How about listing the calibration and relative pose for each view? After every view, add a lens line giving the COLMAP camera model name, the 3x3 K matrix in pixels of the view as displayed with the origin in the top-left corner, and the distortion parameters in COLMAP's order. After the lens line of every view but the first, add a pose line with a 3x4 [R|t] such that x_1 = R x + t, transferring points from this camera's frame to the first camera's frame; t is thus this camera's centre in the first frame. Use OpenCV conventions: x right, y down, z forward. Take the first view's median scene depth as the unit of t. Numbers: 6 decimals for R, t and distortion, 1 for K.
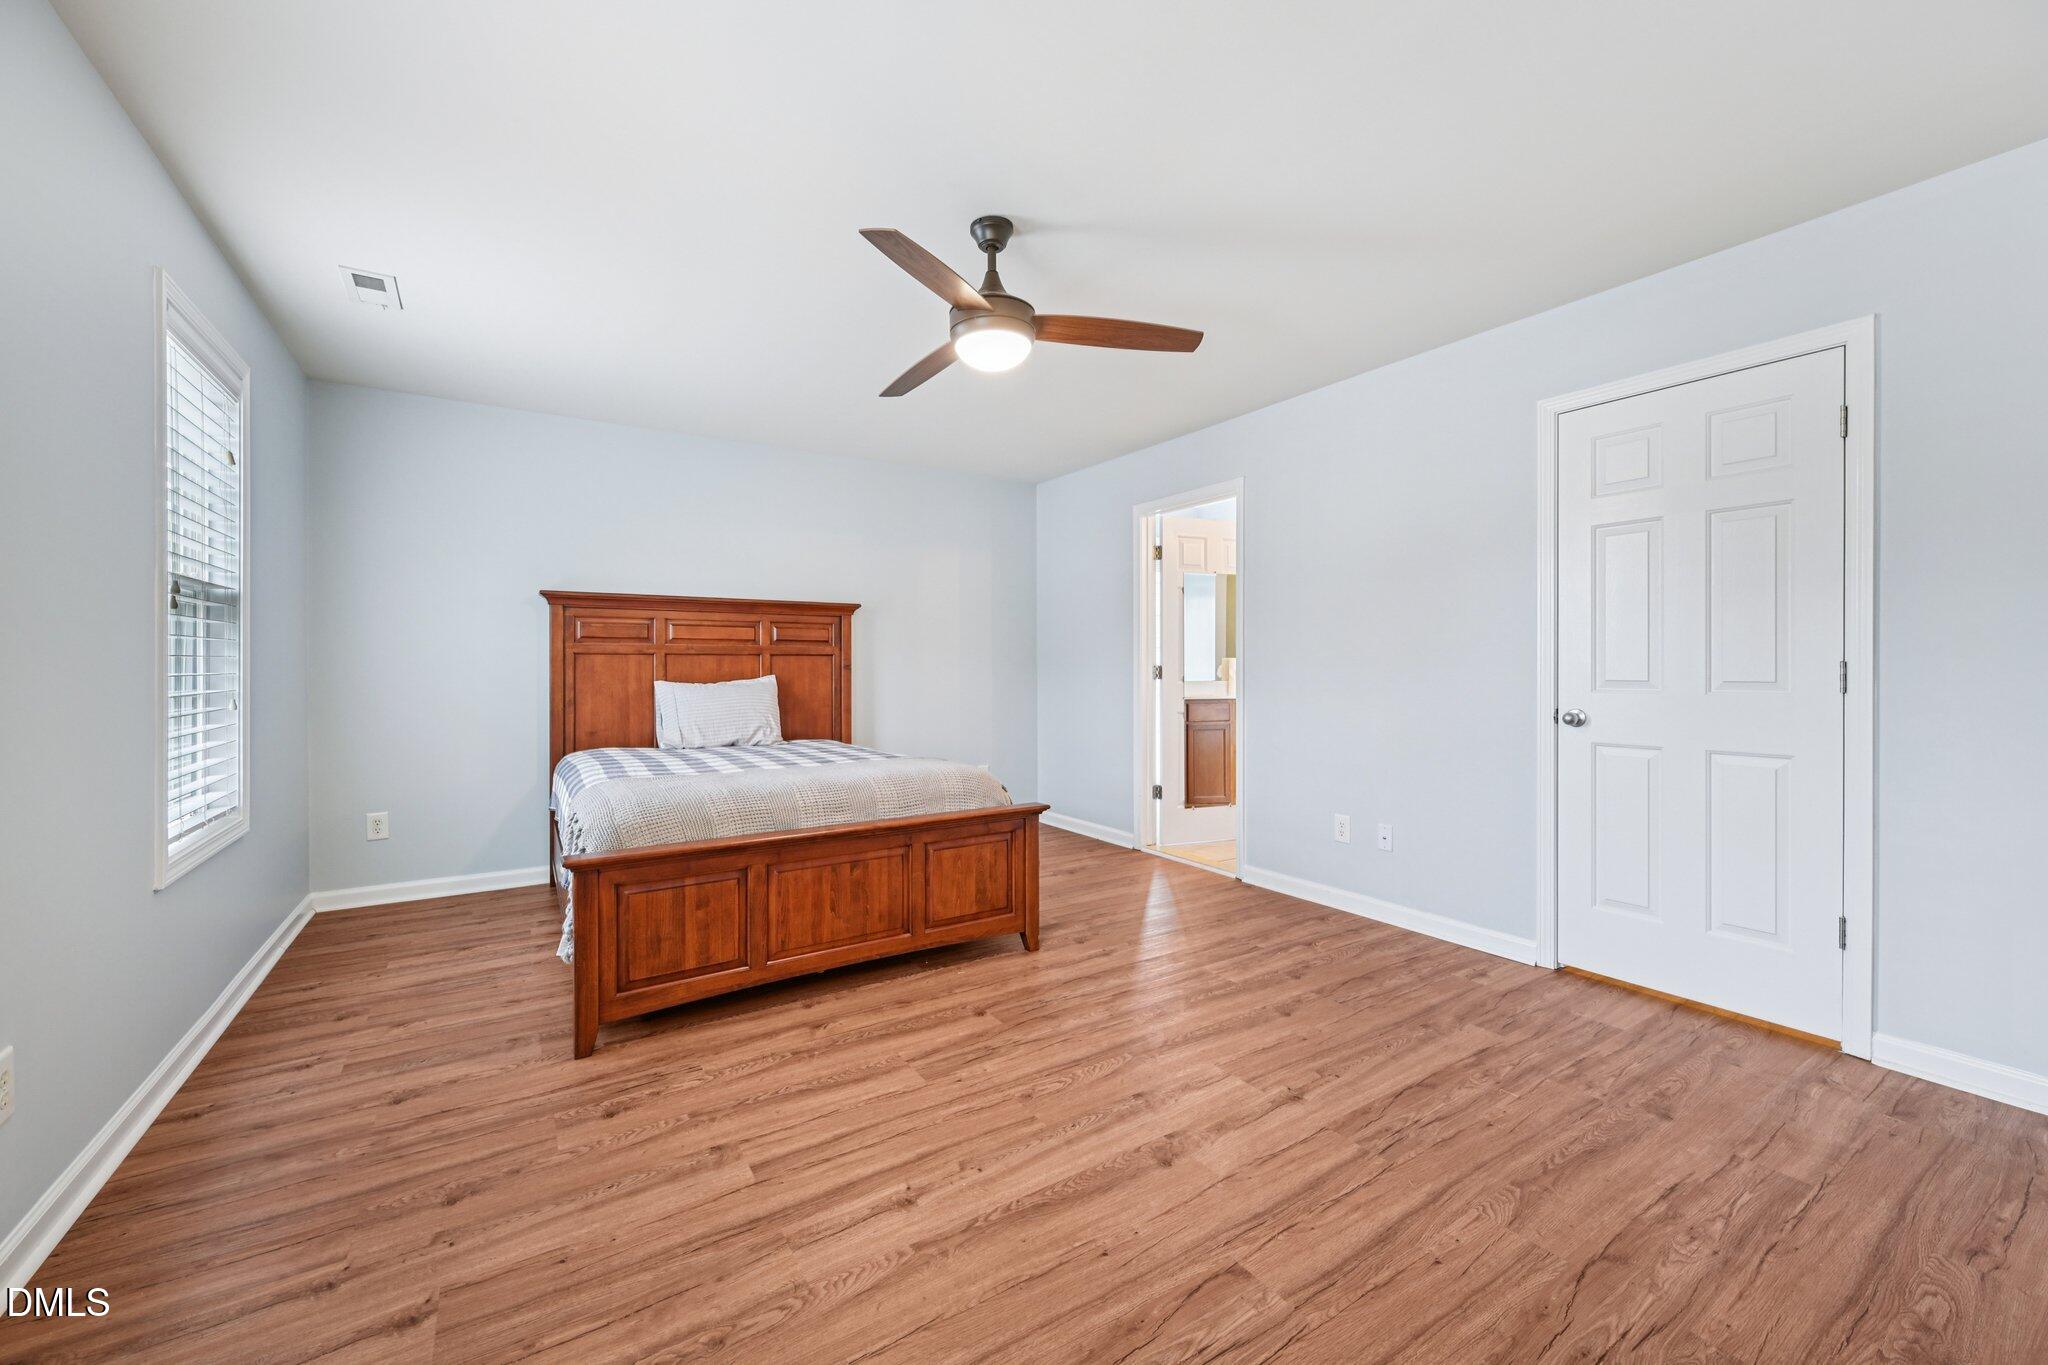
lens RADIAL K [[805.9, 0, 1024.0], [0, 805.9, 668.6], [0, 0, 1]] dist [-0.001564, 0.000260]
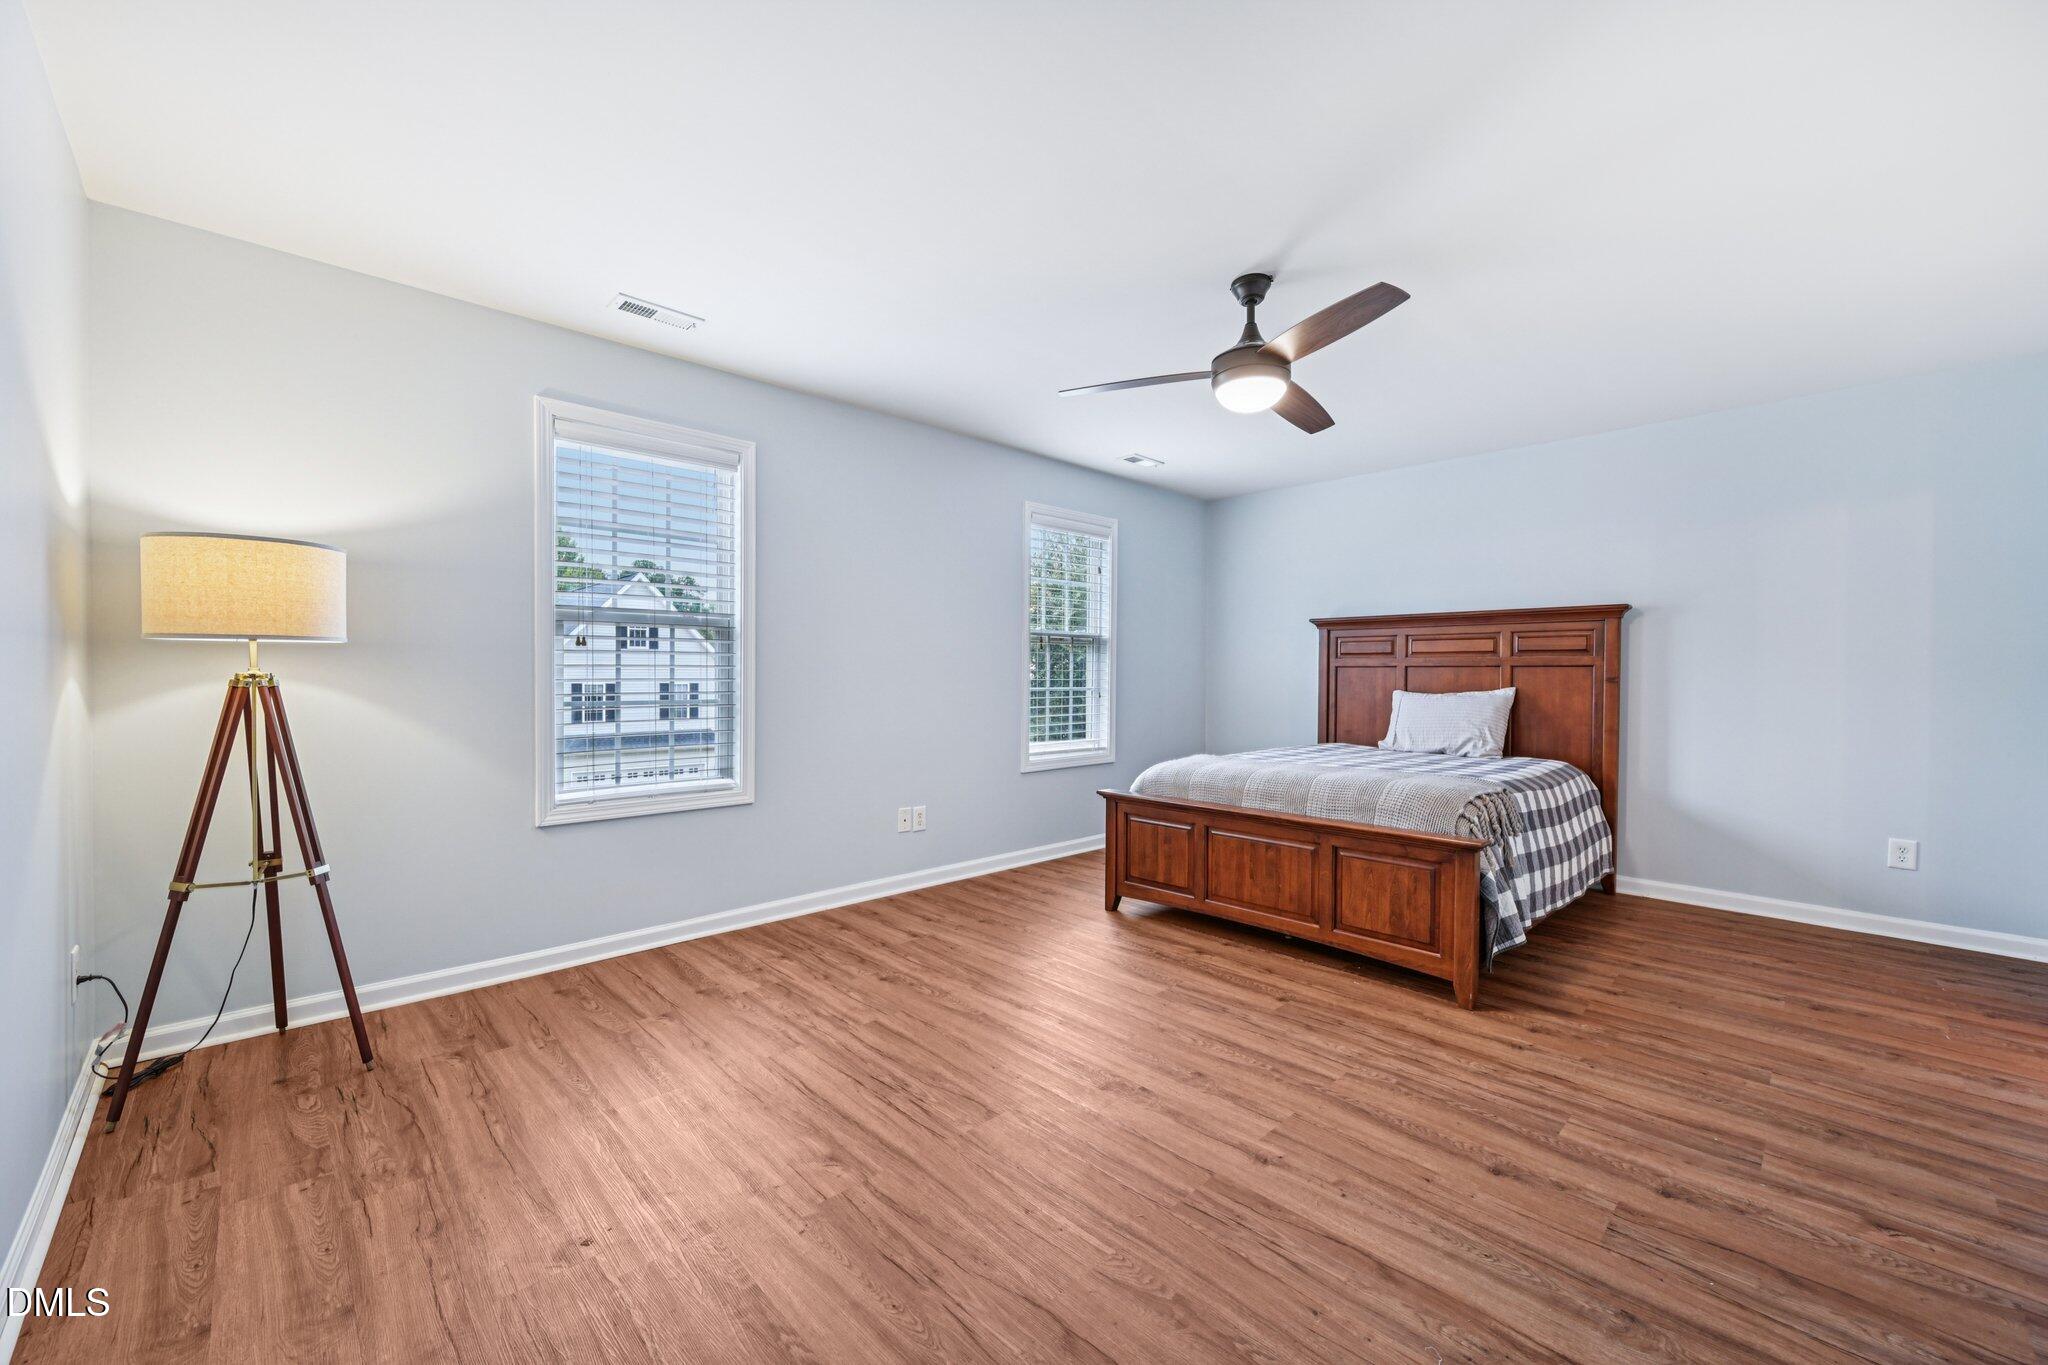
lens RADIAL K [[801.6, 0, 1024.1], [0, 801.6, 686.3], [0, 0, 1]] dist [-0.000716, -0.000143]
pose [[0.188485, 0.017079, -0.981928, 0.856072], [-0.007592, 0.999844, 0.015934, -0.006394], [0.982047, 0.004451, 0.188585, 0.418596]]
